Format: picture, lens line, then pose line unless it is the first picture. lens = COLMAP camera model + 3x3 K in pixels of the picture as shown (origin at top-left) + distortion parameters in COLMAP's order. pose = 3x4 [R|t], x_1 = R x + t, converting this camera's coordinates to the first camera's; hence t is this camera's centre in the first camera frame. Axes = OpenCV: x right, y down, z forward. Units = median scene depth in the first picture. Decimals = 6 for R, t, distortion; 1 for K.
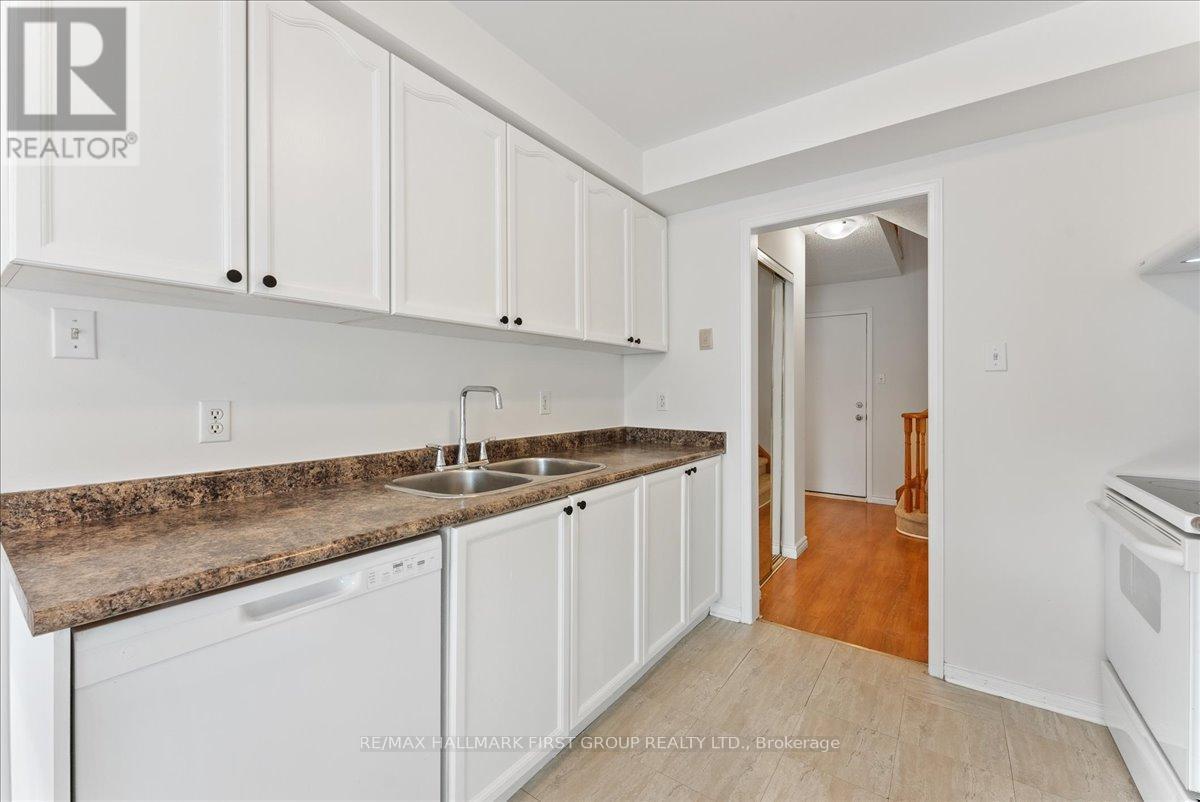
lens RADIAL K [[482.0, 0, 603.0], [0, 482.0, 399.2], [0, 0, 1]] dist [-0.000359, -0.000362]
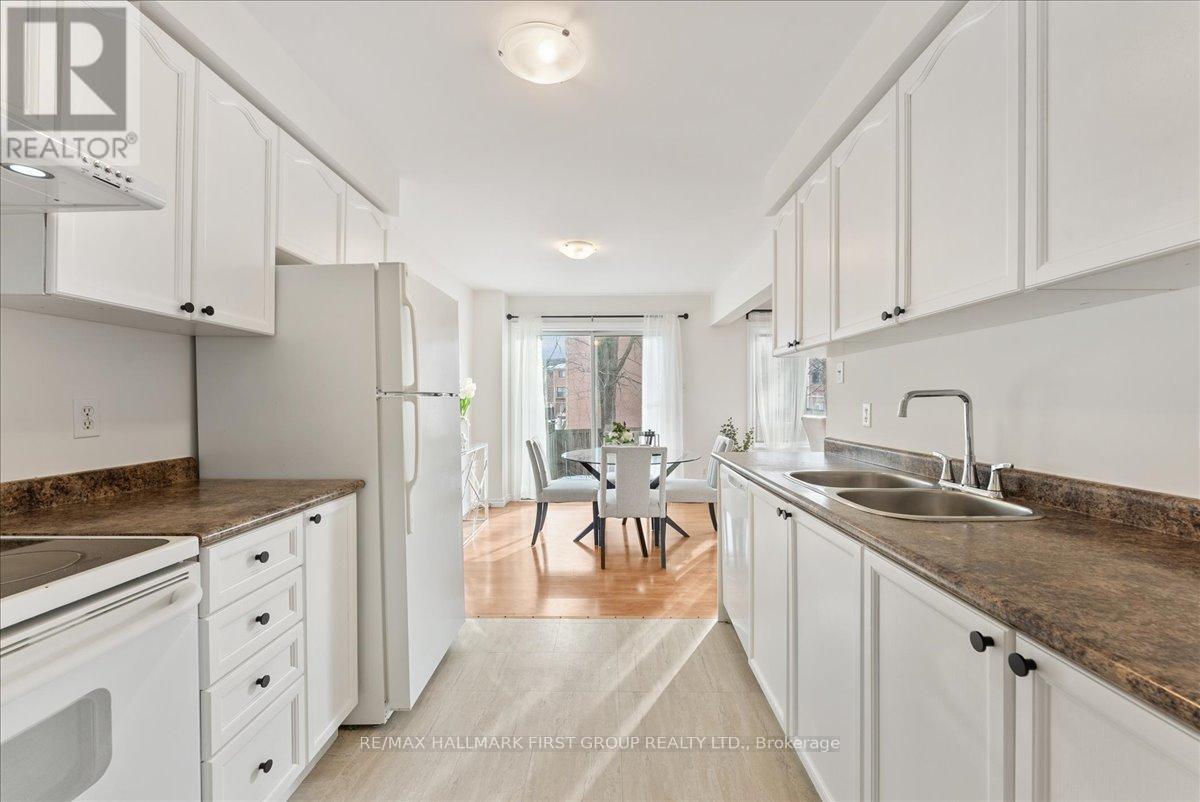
lens RADIAL K [[482.0, 0, 603.0], [0, 482.0, 399.2], [0, 0, 1]] dist [-0.000359, -0.000362]
pose [[-0.817297, -0.000766, -0.576217, 0.506329], [-0.003252, 0.999989, 0.003284, -0.006855], [0.576208, 0.004558, -0.817290, 1.178476]]
